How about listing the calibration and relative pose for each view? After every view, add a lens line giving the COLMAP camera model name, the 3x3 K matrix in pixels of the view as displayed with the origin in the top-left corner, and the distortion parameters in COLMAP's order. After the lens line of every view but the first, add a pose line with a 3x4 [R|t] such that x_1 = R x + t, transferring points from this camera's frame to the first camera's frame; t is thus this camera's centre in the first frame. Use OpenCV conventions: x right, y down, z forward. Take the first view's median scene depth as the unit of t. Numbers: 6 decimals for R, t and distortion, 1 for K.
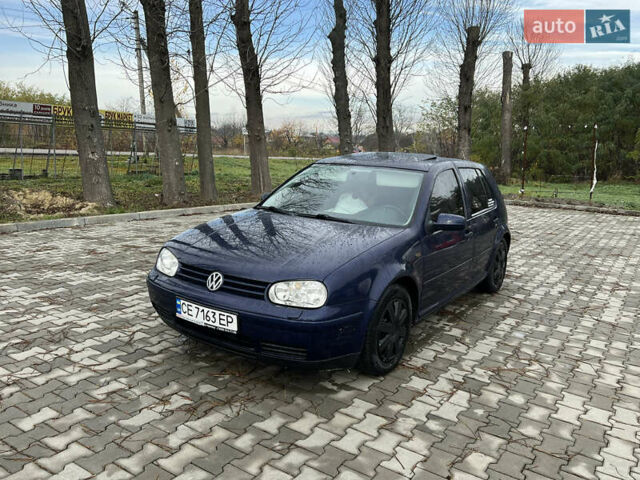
lens RADIAL K [[515.1, 0, 329.6], [0, 515.1, 236.9], [0, 0, 1]] dist [0.064040, -0.070708]
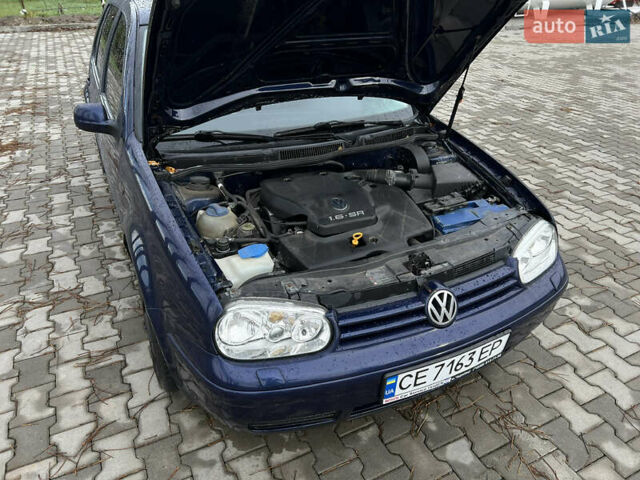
lens RADIAL K [[483.1, 0, 324.3], [0, 483.1, 241.1], [0, 0, 1]] dist [0.015512, -0.003395]
pose [[0.501093, -0.463588, 0.730748, -0.464413], [0.154611, 0.878783, 0.451481, -0.165399], [-0.851470, -0.113252, 0.512028, 0.640378]]
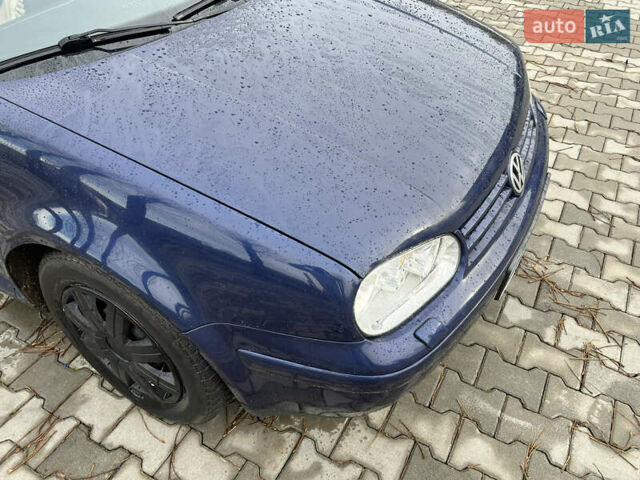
lens RADIAL K [[519.2, 0, 333.6], [0, 519.2, 235.0], [0, 0, 1]] dist [0.028906, -0.012070]
pose [[-0.088836, -0.693428, 0.715028, -0.438402], [0.156358, 0.699258, 0.697560, -0.172528], [-0.983697, 0.173769, 0.046304, 0.862298]]
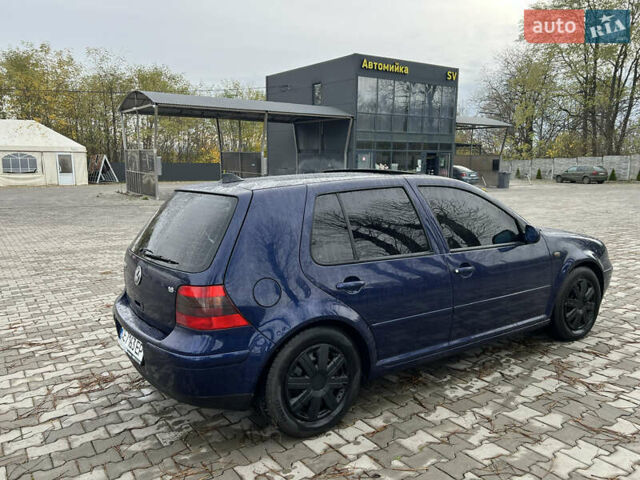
lens RADIAL K [[519.0, 0, 322.3], [0, 519.0, 240.1], [0, 0, 1]] dist [0.047753, -0.040250]
pose [[-0.924692, -0.079879, 0.372243, -0.143906], [0.048244, 0.945275, 0.322688, -0.374571], [-0.377648, 0.316345, -0.870234, 2.047927]]
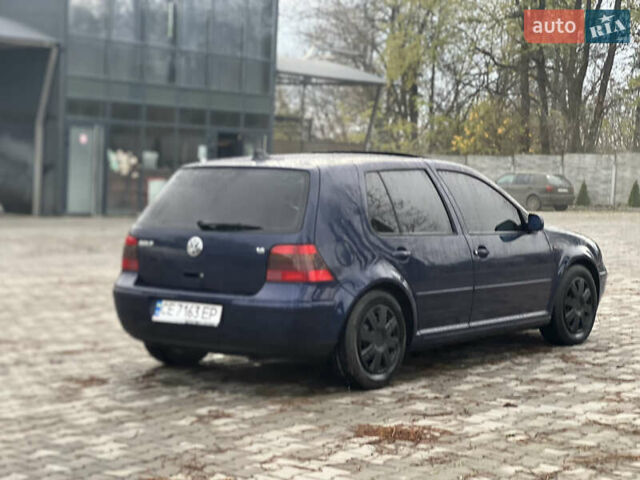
lens RADIAL K [[1418.8, 0, 351.3], [0, 1418.8, 239.2], [0, 0, 1]] dist [0.000065, 4.996987]
pose [[-0.997305, -0.059668, 0.042691, 0.058727], [-0.047881, 0.970211, 0.237484, -0.595708], [-0.055589, 0.234800, -0.970453, 3.433702]]
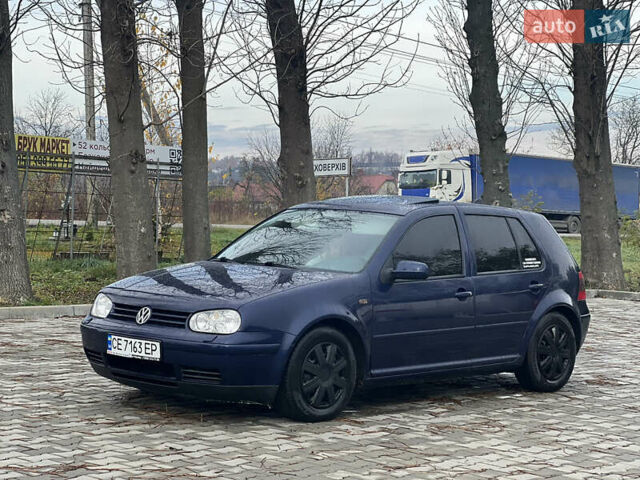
lens RADIAL K [[1428.0, 0, 320.0], [0, 1428.0, 240.0], [0, 0, 1]] dist [-0.206066, 5.625191]
pose [[0.984137, -0.003377, -0.177381, 0.469812], [-0.023258, 0.988734, -0.147866, 0.260866], [0.175882, 0.149646, 0.972971, -1.288943]]
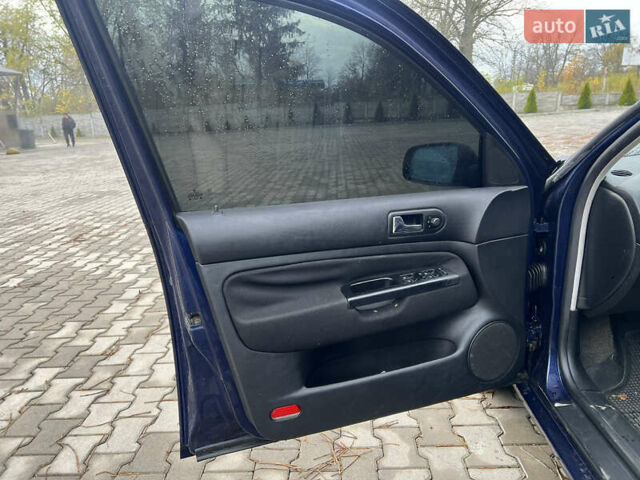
lens RADIAL K [[483.1, 0, 324.3], [0, 483.1, 241.1], [0, 0, 1]] dist [0.015512, -0.003395]
pose [[-0.850738, 0.133329, -0.508399, 0.455982], [-0.087284, 0.918019, 0.386811, -0.085006], [0.518292, 0.373450, -0.769356, 1.075276]]
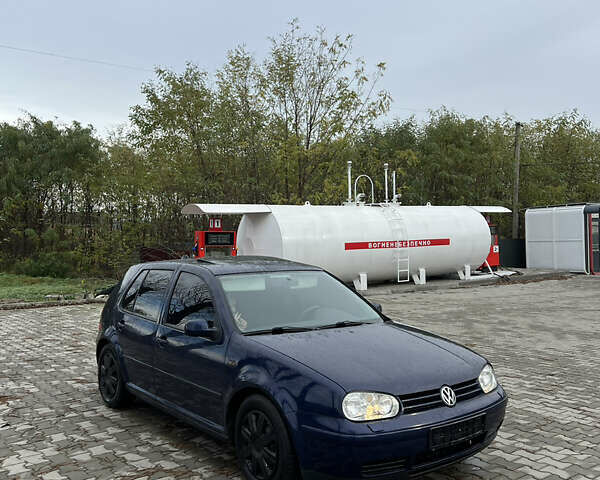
lens RADIAL K [[595.4, 0, 298.4], [0, 595.4, 252.4], [0, 0, 1]] dist [0.121905, -0.246330]
pose [[0.316332, -0.063340, 0.946532, -1.040599], [0.186596, 0.982431, 0.003382, -0.181453], [-0.930116, 0.175549, 0.322593, 0.634494]]
